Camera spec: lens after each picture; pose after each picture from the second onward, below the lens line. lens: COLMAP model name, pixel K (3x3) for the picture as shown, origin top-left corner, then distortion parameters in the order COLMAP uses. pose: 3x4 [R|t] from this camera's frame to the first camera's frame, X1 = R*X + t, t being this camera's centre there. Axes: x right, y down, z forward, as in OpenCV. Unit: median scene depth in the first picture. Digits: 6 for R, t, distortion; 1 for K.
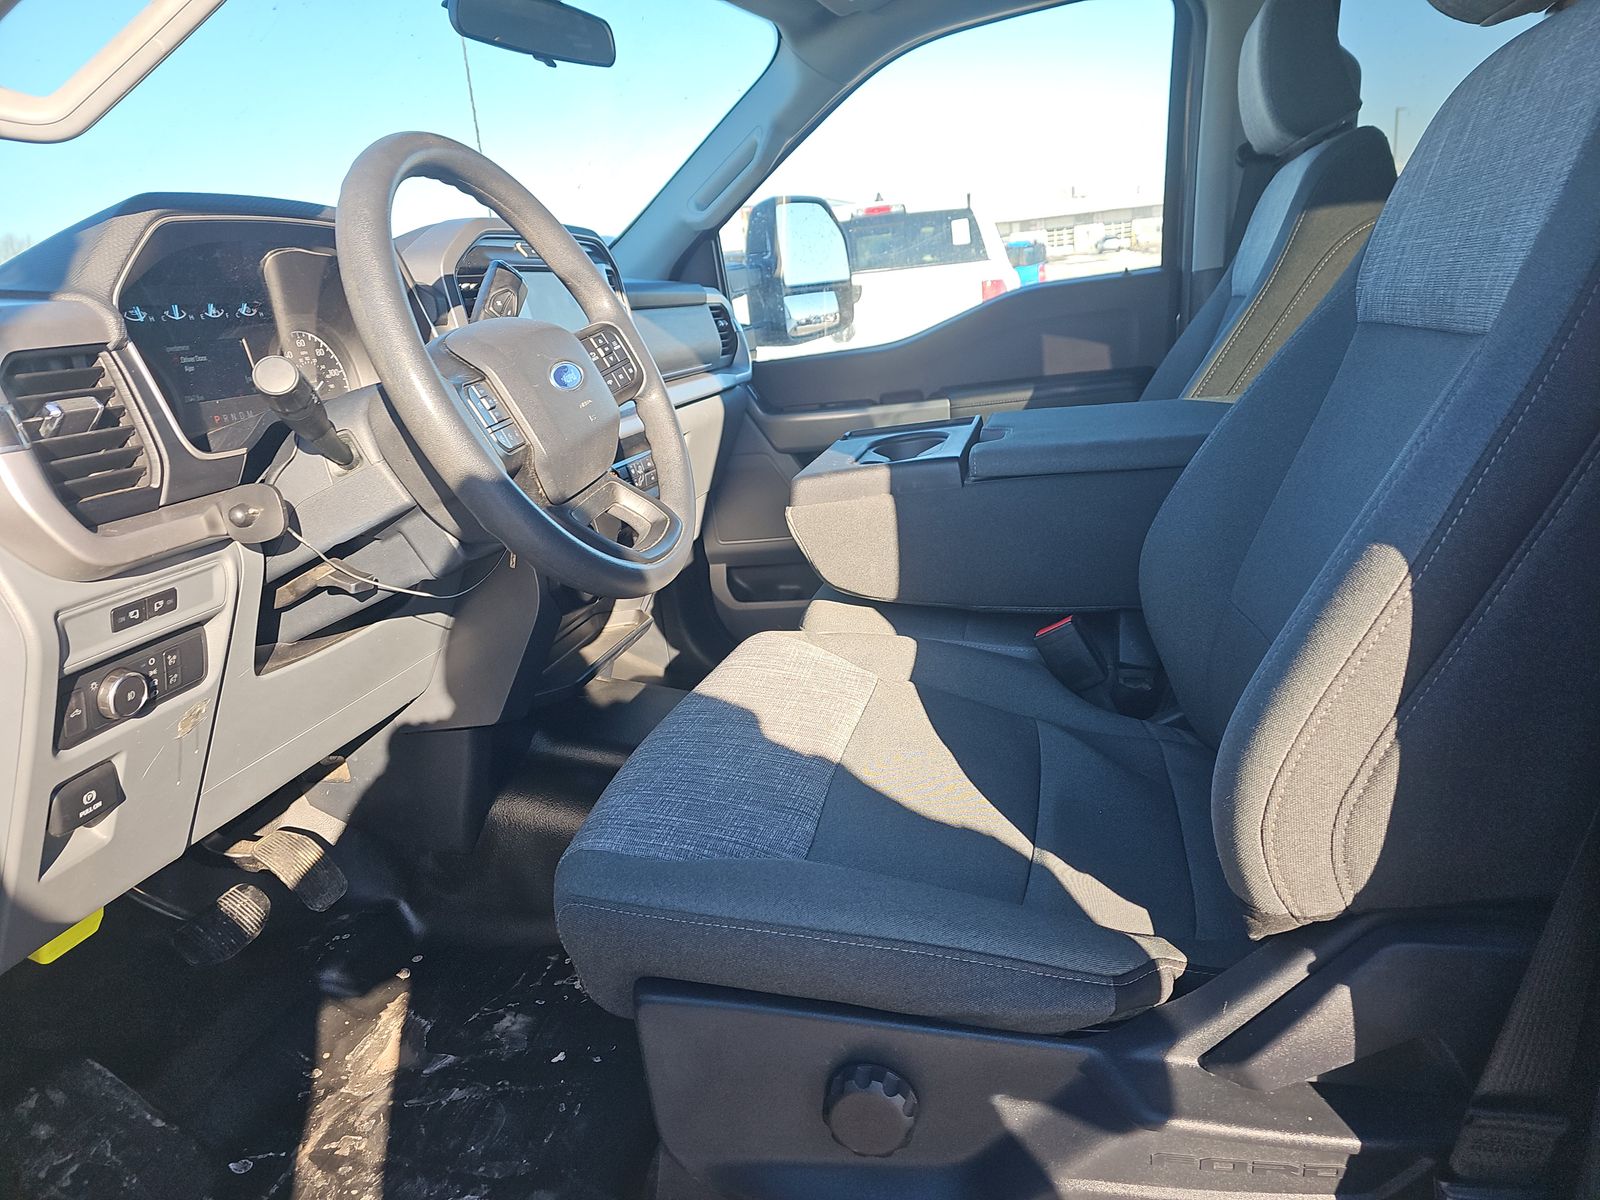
lens RADIAL K [[1053.9, 0, 806.6], [0, 1053.9, 599.1], [0, 0, 1]] dist [0.077846, -0.068834]
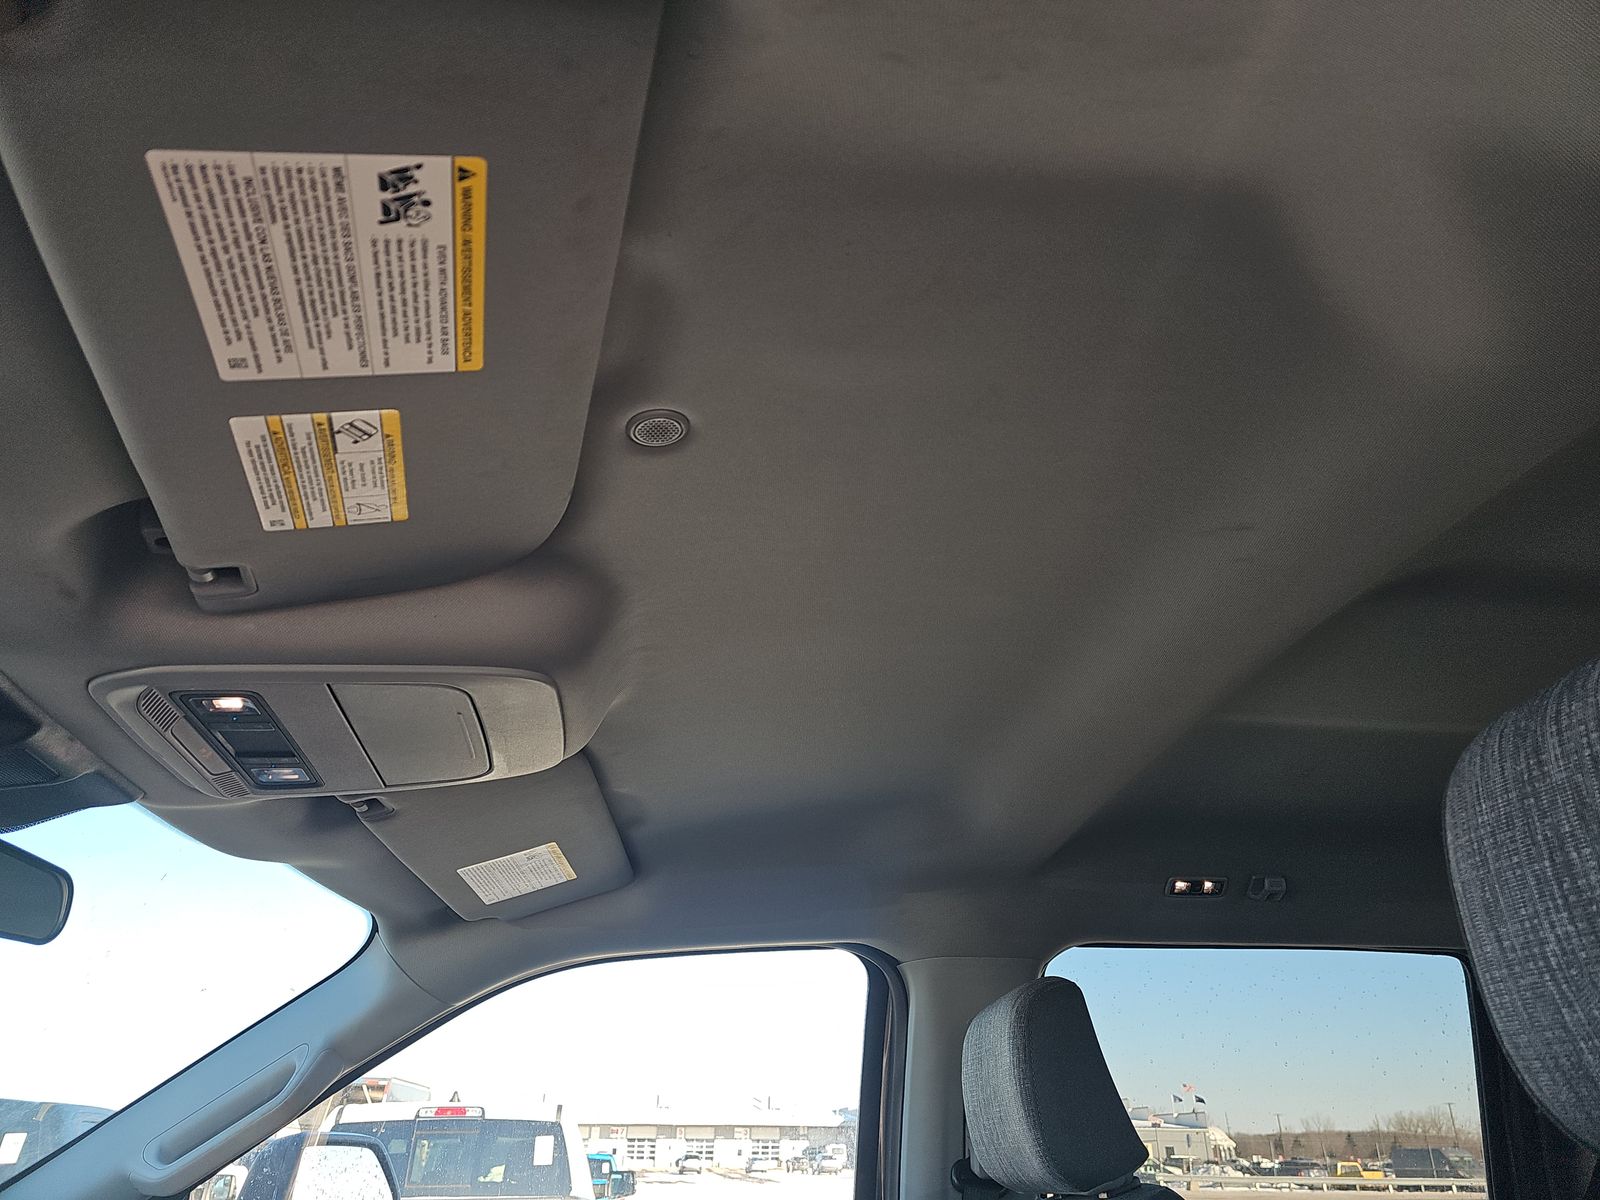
lens RADIAL K [[1053.9, 0, 806.6], [0, 1053.9, 599.1], [0, 0, 1]] dist [0.077846, -0.068834]
pose [[0.930542, 0.250460, 0.267136, -0.001496], [0.015295, 0.702288, -0.711728, -0.112441], [-0.365866, 0.666379, 0.649678, 0.189997]]
